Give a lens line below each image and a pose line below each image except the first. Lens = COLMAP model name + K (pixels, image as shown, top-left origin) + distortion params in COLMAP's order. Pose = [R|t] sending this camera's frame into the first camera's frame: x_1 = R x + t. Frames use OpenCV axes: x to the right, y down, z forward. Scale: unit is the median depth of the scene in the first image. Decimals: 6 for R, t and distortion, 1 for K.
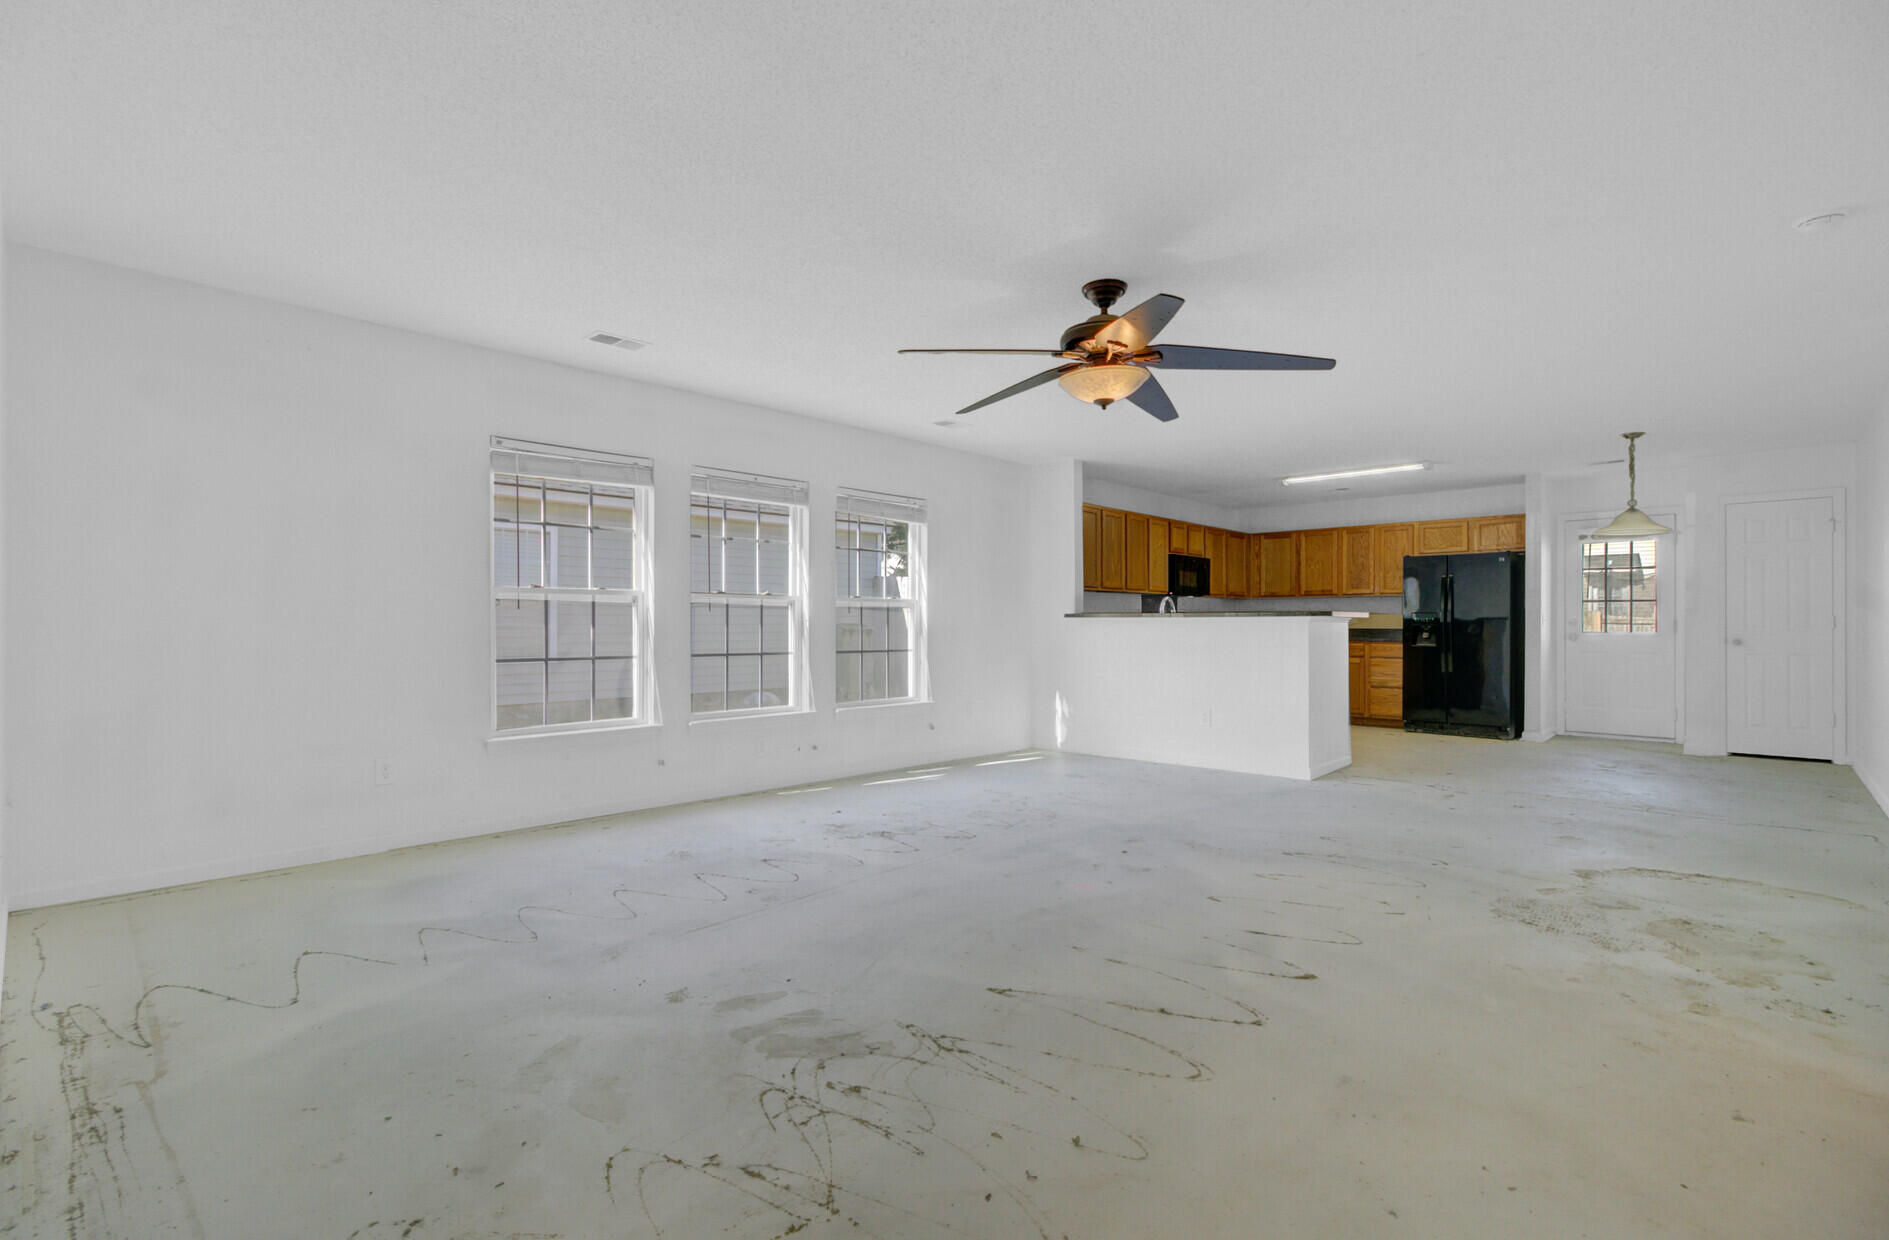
lens RADIAL K [[867.9, 0, 927.0], [0, 867.9, 627.9], [0, 0, 1]] dist [-0.010044, -0.000714]
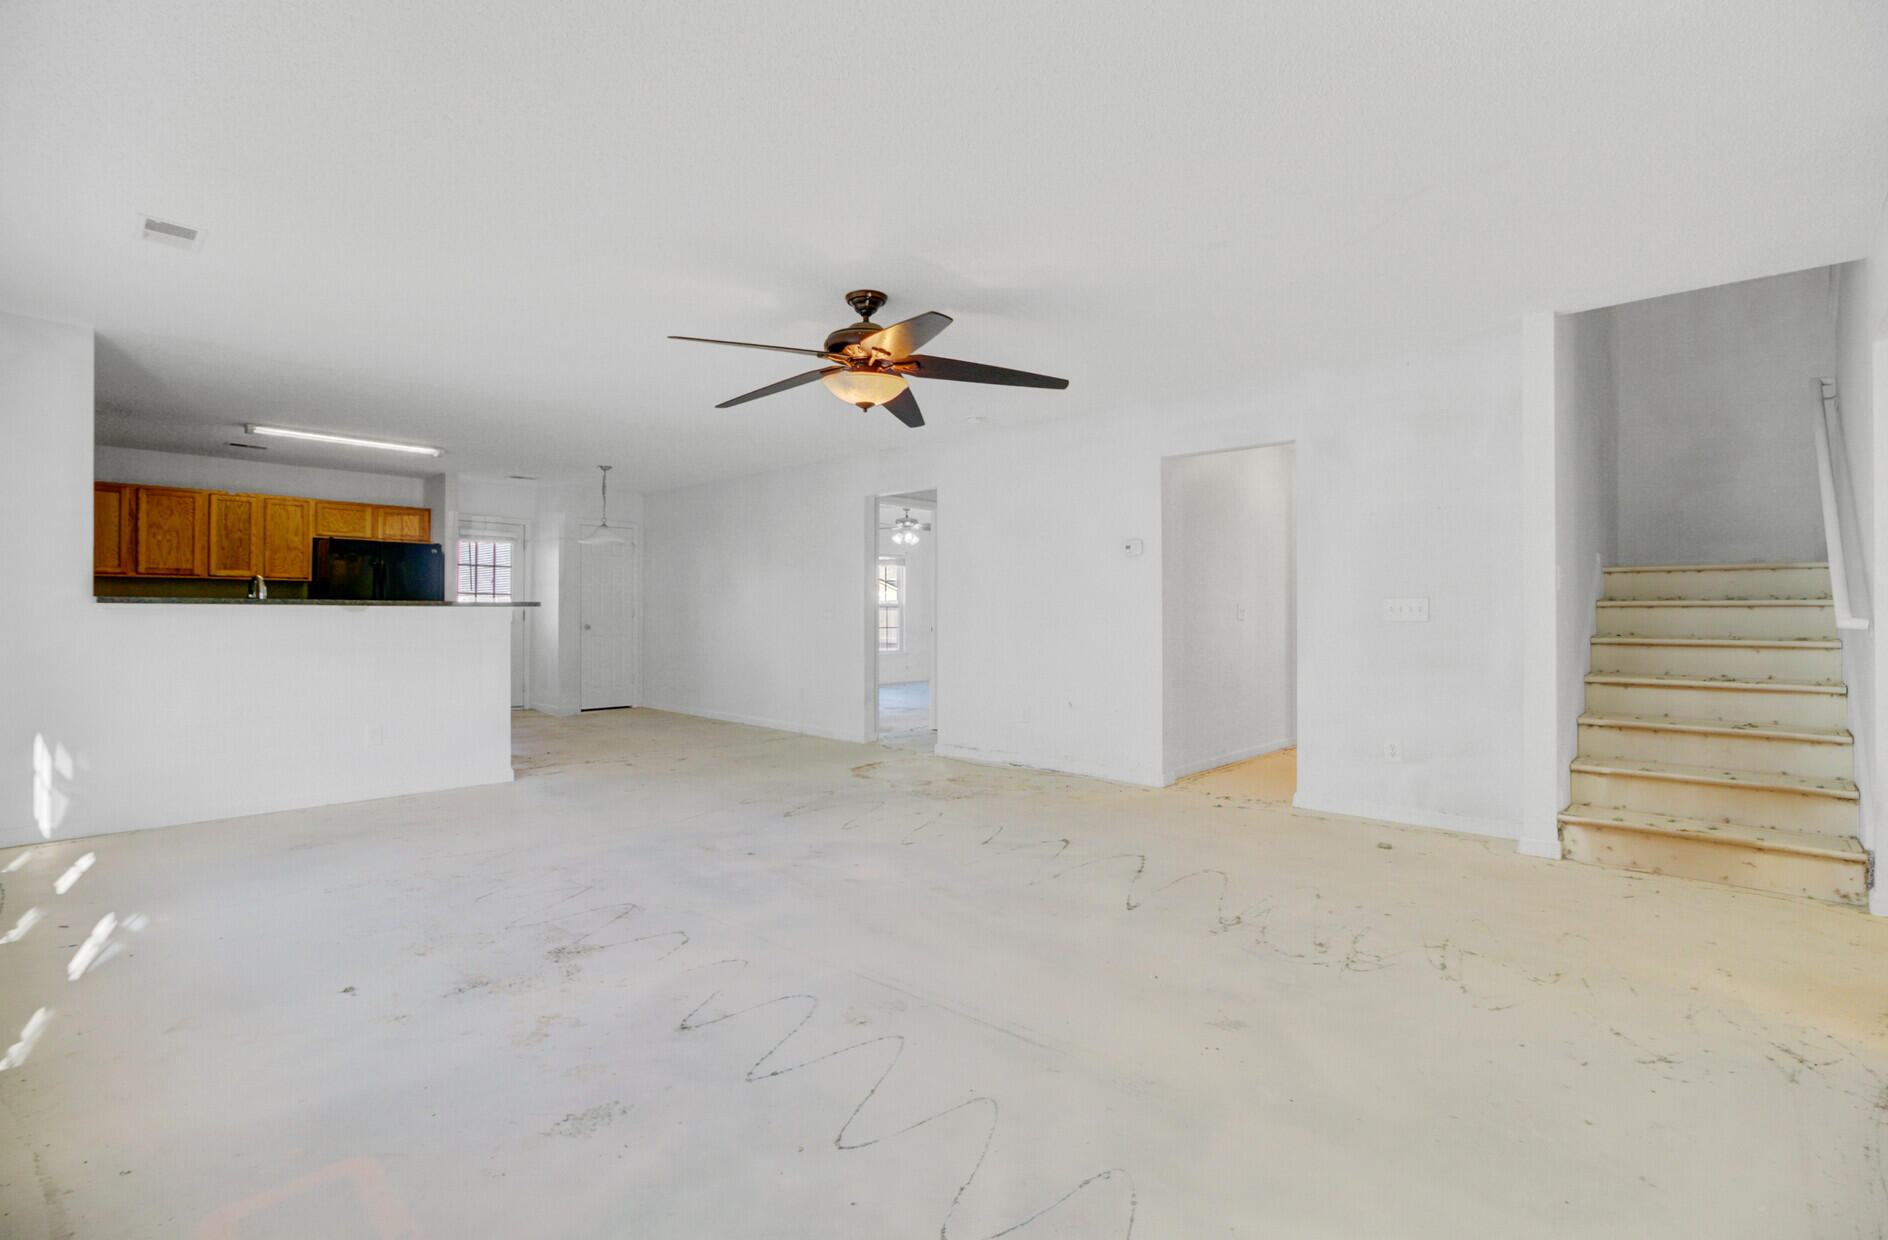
lens RADIAL K [[867.4, 0, 926.2], [0, 867.4, 613.4], [0, 0, 1]] dist [-0.010044, -0.000714]
pose [[-0.006450, 0.000804, 0.999979, -0.399255], [-0.000027, 1.000000, -0.000805, -0.003813], [-0.999979, -0.000032, -0.006450, 0.439435]]
